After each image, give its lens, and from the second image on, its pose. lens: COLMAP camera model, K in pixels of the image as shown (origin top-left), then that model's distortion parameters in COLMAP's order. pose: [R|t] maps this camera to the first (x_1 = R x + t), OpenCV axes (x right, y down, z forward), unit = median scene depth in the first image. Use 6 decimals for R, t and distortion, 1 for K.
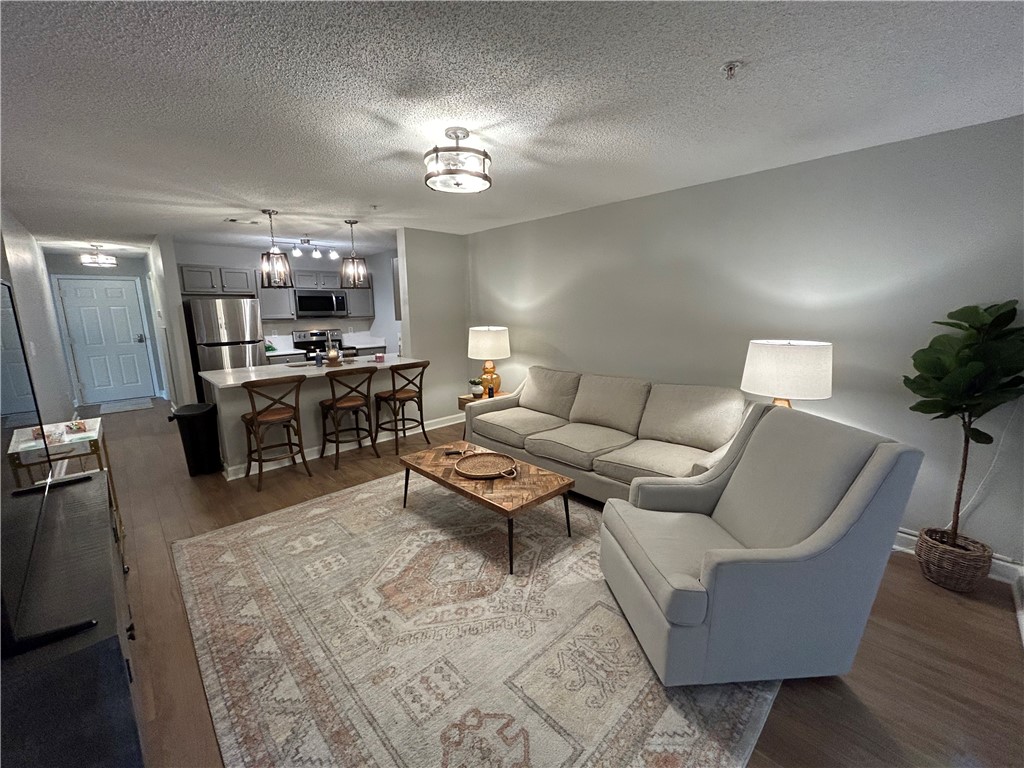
lens RADIAL K [[417.3, 0, 508.6], [0, 417.3, 381.2], [0, 0, 1]] dist [0.003103, -0.001591]
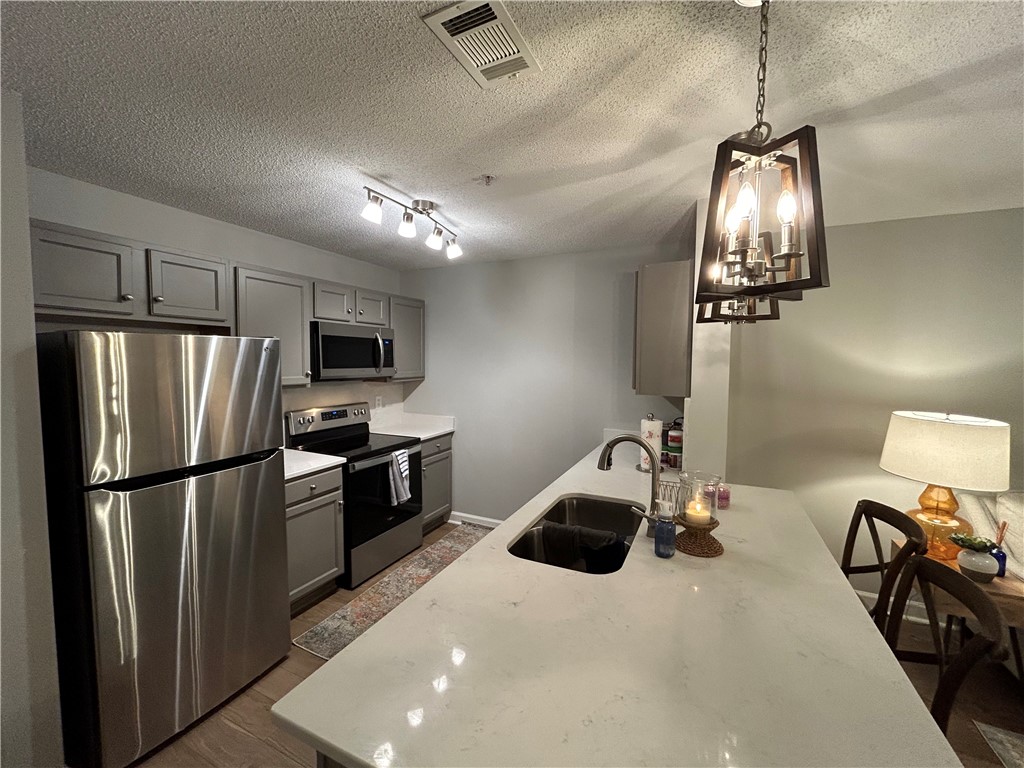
lens RADIAL K [[417.3, 0, 507.2], [0, 417.3, 380.6], [0, 0, 1]] dist [0.003103, -0.001591]
pose [[0.934657, 0.003499, 0.355533, -0.666602], [0.040095, 0.992536, -0.115173, -0.132886], [-0.353282, 0.121903, 0.927541, 0.724635]]
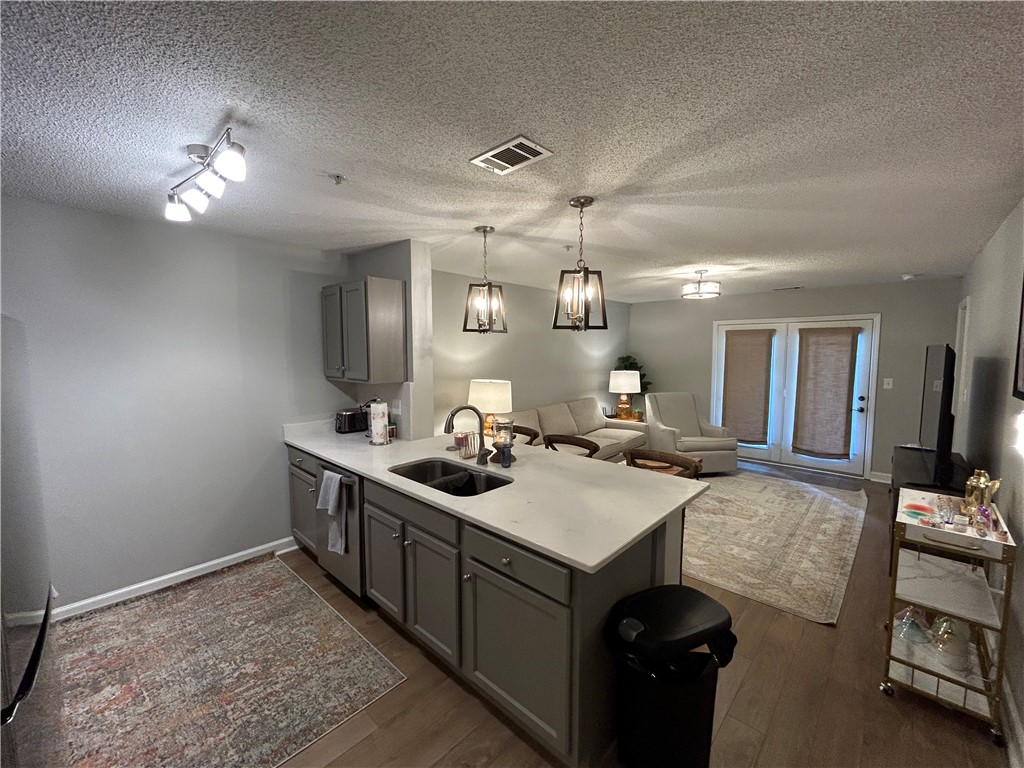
lens RADIAL K [[417.3, 0, 509.8], [0, 417.3, 383.0], [0, 0, 1]] dist [0.003103, -0.001591]
pose [[-0.057000, -0.062608, 0.996409, -0.984906], [0.178194, 0.981368, 0.071857, -0.180866], [-0.982343, 0.181650, -0.044782, 0.987713]]
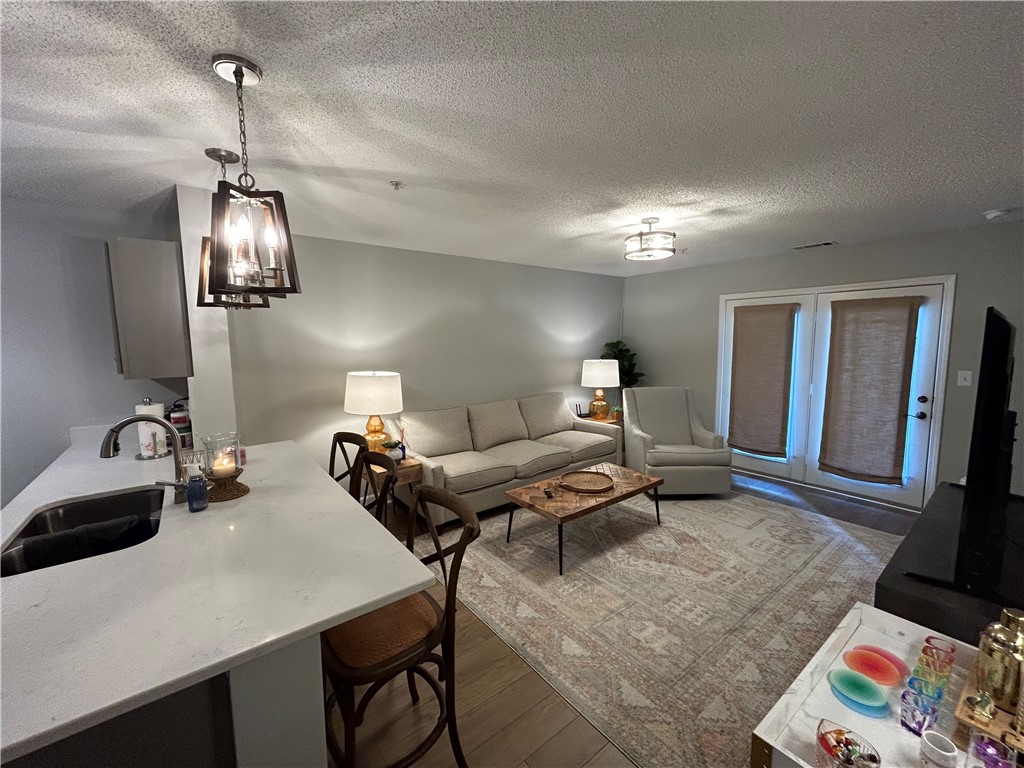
lens RADIAL K [[417.3, 0, 509.6], [0, 417.3, 382.8], [0, 0, 1]] dist [0.003103, -0.001591]
pose [[0.100706, -0.091236, 0.990724, -0.764983], [0.184873, 0.980160, 0.071471, -0.117990], [-0.977589, 0.175961, 0.115575, 0.665691]]
